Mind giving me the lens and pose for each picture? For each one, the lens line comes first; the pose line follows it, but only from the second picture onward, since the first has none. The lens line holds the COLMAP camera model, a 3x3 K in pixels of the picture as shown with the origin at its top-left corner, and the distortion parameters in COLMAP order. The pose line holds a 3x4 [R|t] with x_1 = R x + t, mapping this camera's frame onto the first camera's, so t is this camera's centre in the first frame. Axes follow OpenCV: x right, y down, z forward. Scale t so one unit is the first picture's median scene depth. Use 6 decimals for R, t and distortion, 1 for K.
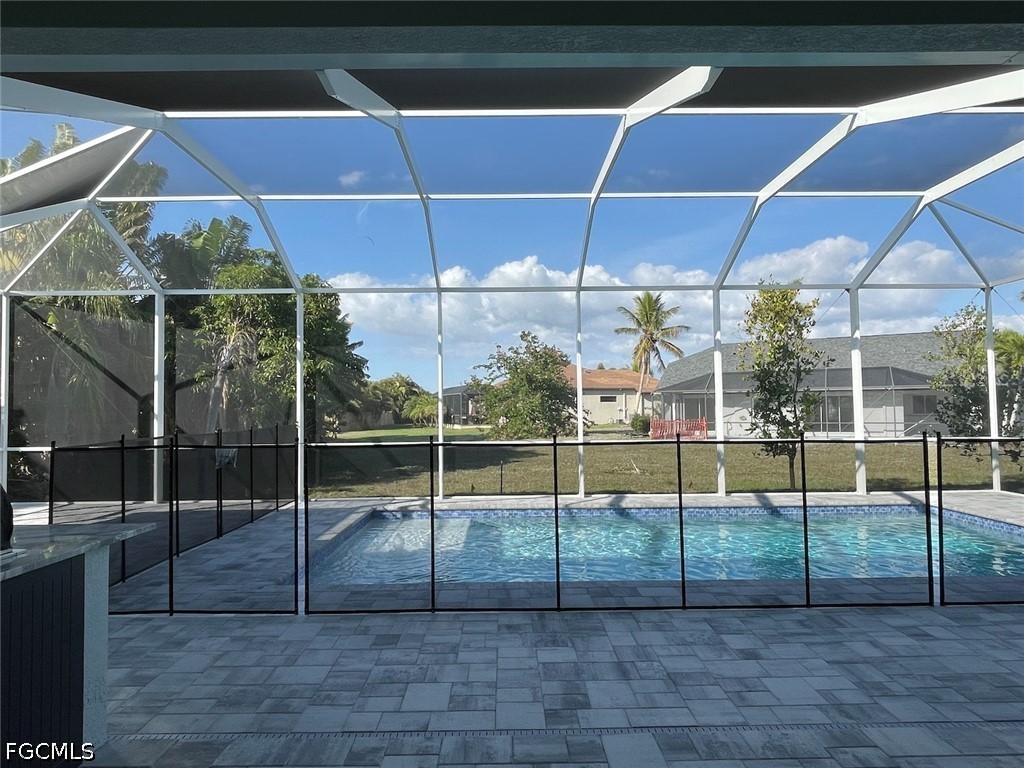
lens RADIAL K [[622.7, 0, 510.1], [0, 622.7, 385.8], [0, 0, 1]] dist [0.017384, -0.027030]
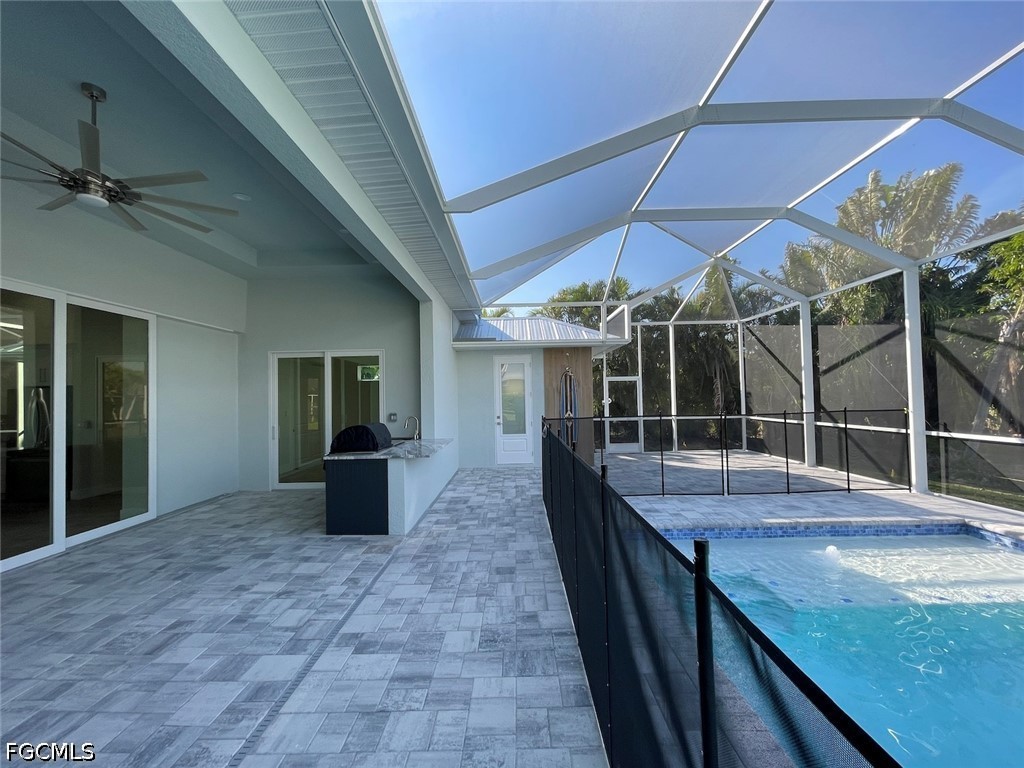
lens RADIAL K [[414.7, 0, 509.8], [0, 414.7, 387.3], [0, 0, 1]] dist [0.000346, 0.000181]
pose [[-0.021299, -0.011763, -0.999704, 0.317983], [0.057155, 0.998281, -0.012964, 0.002956], [0.998138, -0.057414, -0.020590, 0.450517]]
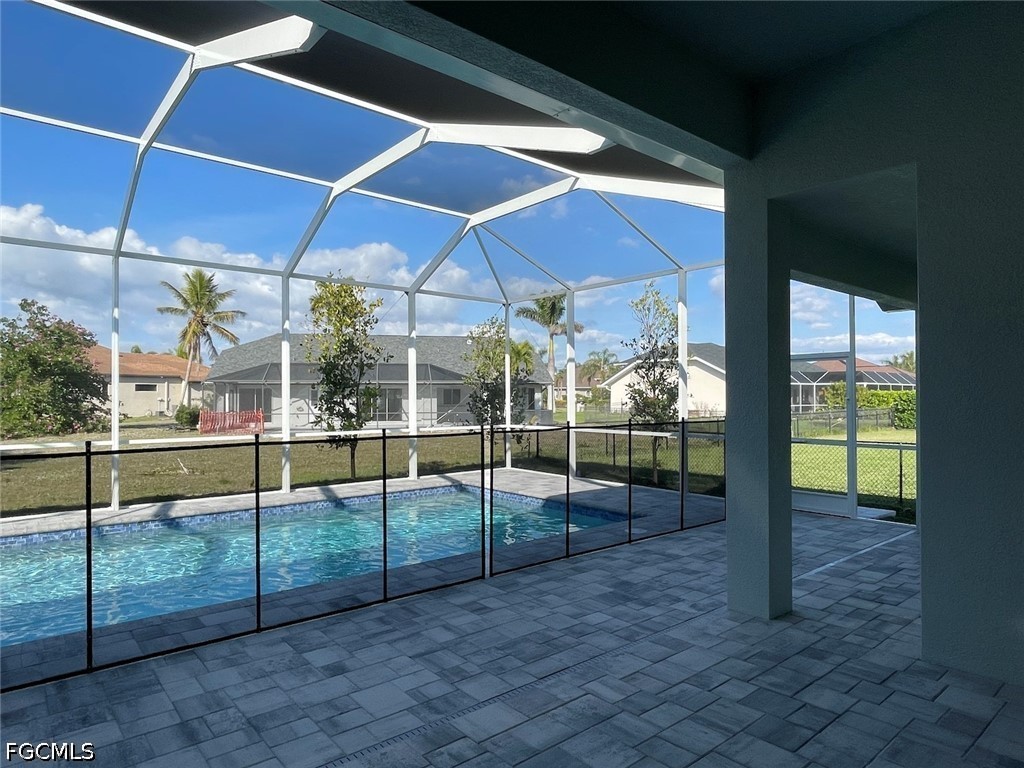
lens RADIAL K [[622.7, 0, 510.1], [0, 622.7, 385.8], [0, 0, 1]] dist [0.017384, -0.027030]
pose [[0.773307, 0.018219, 0.633770, -0.006329], [-0.028252, 0.999584, 0.005737, -0.003041], [-0.633402, -0.022342, 0.773500, 0.047491]]
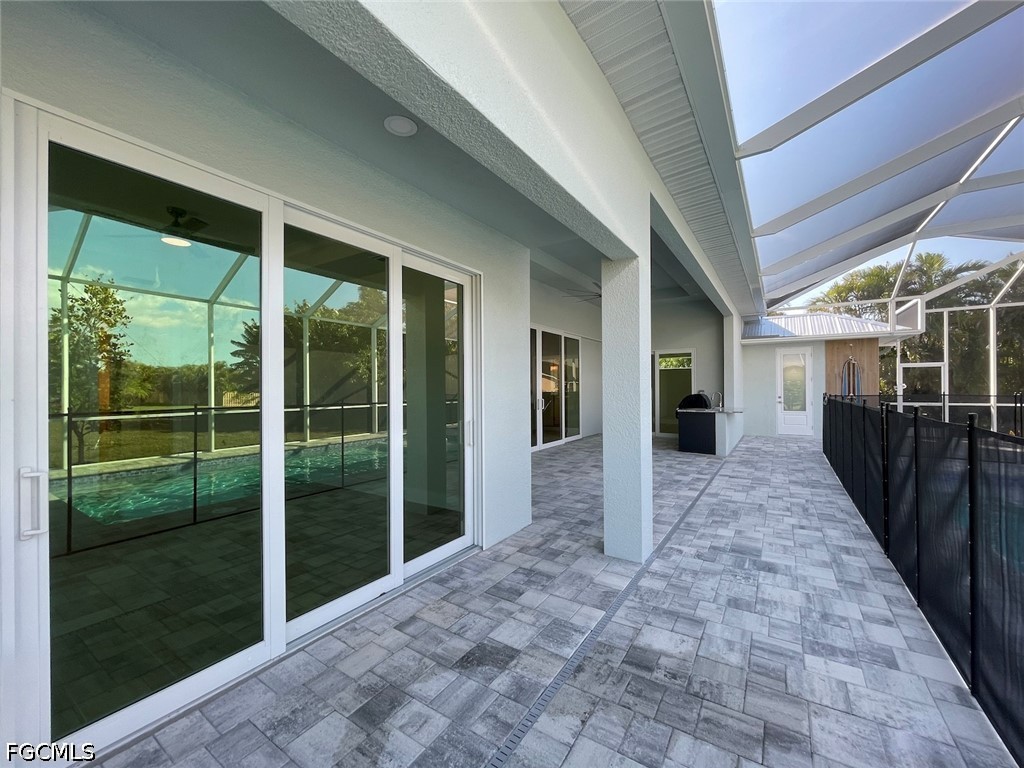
lens RADIAL K [[411.9, 0, 510.9], [0, 411.9, 385.2], [0, 0, 1]] dist [-0.001607, 0.000165]
pose [[-0.556066, 0.007512, -0.831104, 0.815388], [0.041583, 0.998958, -0.018793, 0.013886], [0.830097, -0.045010, -0.555799, 0.417322]]
